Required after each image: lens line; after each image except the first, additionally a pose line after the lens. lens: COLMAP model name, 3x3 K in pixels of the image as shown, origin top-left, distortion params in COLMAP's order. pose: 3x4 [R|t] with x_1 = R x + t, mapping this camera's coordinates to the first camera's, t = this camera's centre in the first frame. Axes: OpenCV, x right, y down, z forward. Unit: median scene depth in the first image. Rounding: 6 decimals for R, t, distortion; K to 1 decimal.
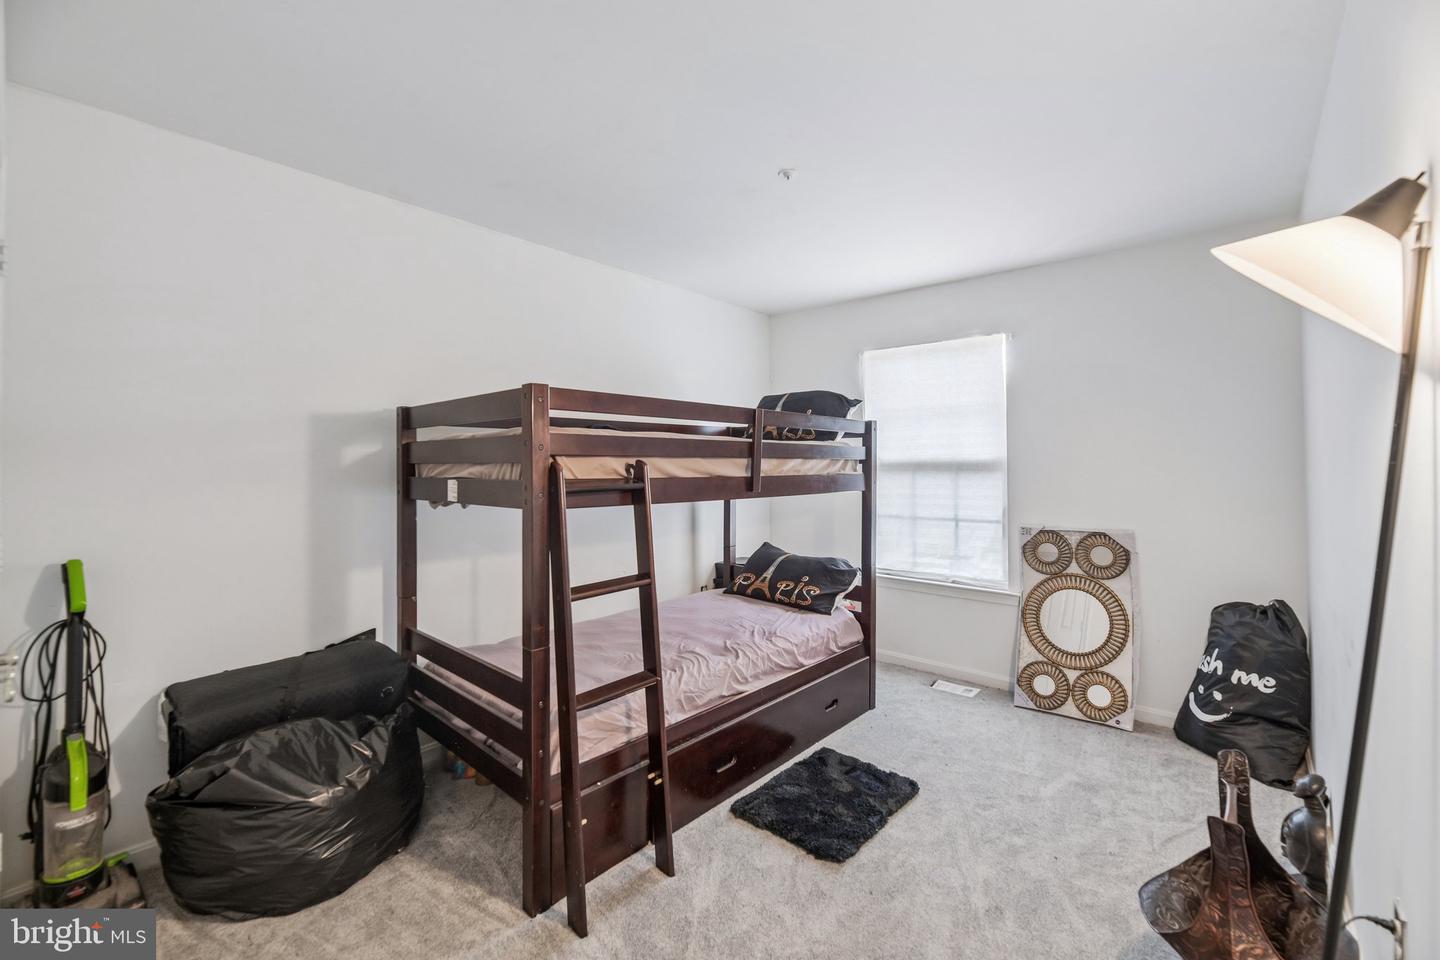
lens RADIAL K [[598.5, 0, 719.0], [0, 598.5, 461.4], [0, 0, 1]] dist [0.000175, -0.000099]
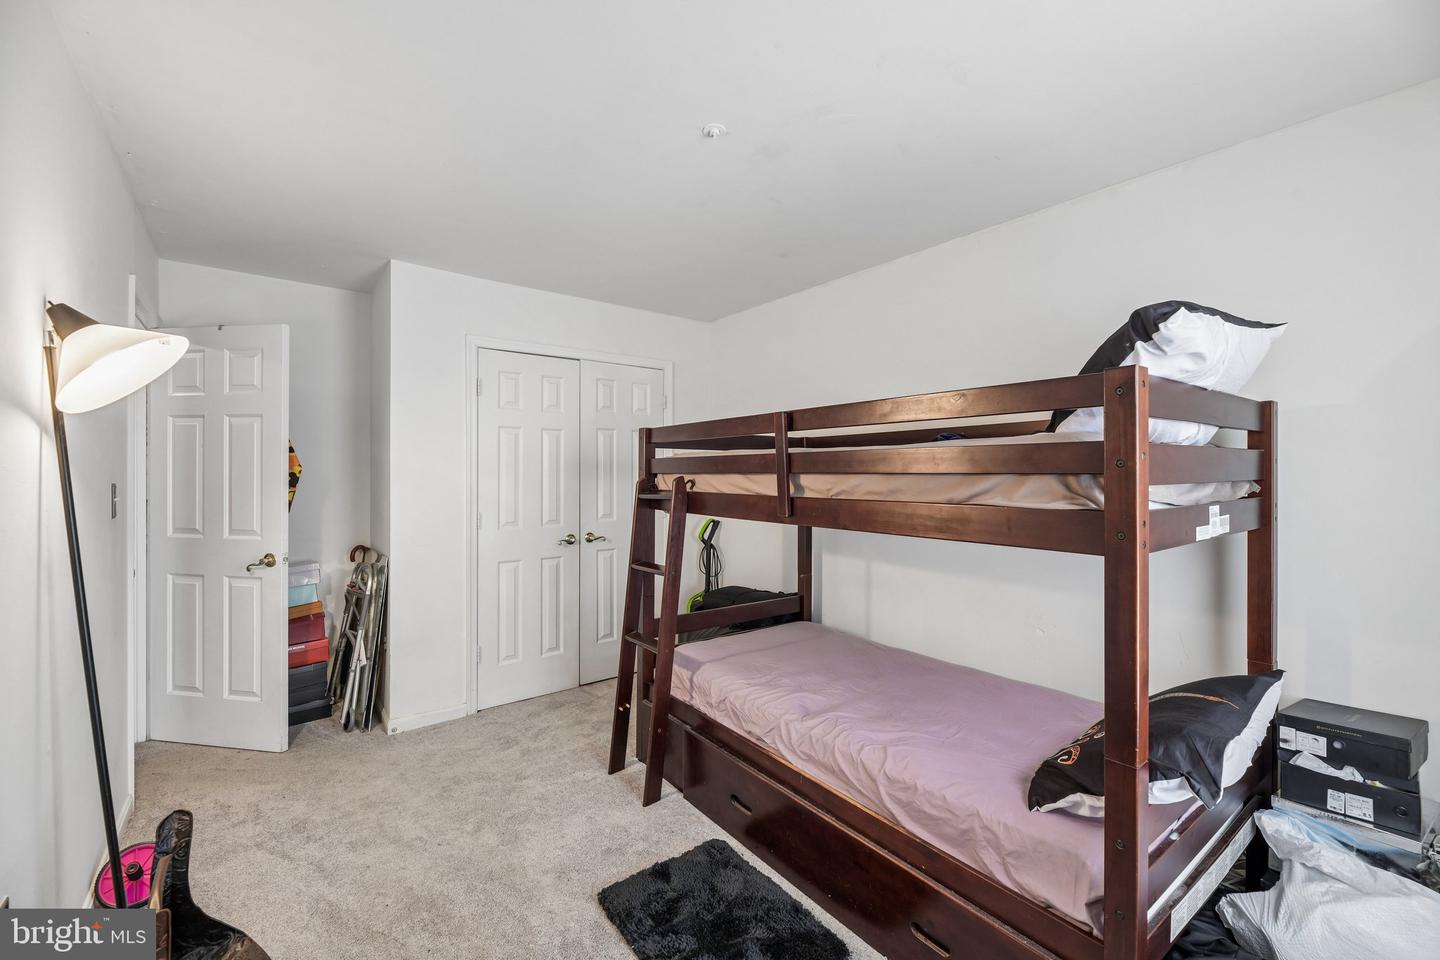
lens RADIAL K [[599.2, 0, 720.0], [0, 599.2, 480.0], [0, 0, 1]] dist [-0.000680, -0.000066]
pose [[-0.181633, 0.009698, -0.983319, 0.863264], [-0.003207, 0.999940, 0.010455, -0.004635], [0.983361, 0.005053, -0.181591, 1.061122]]
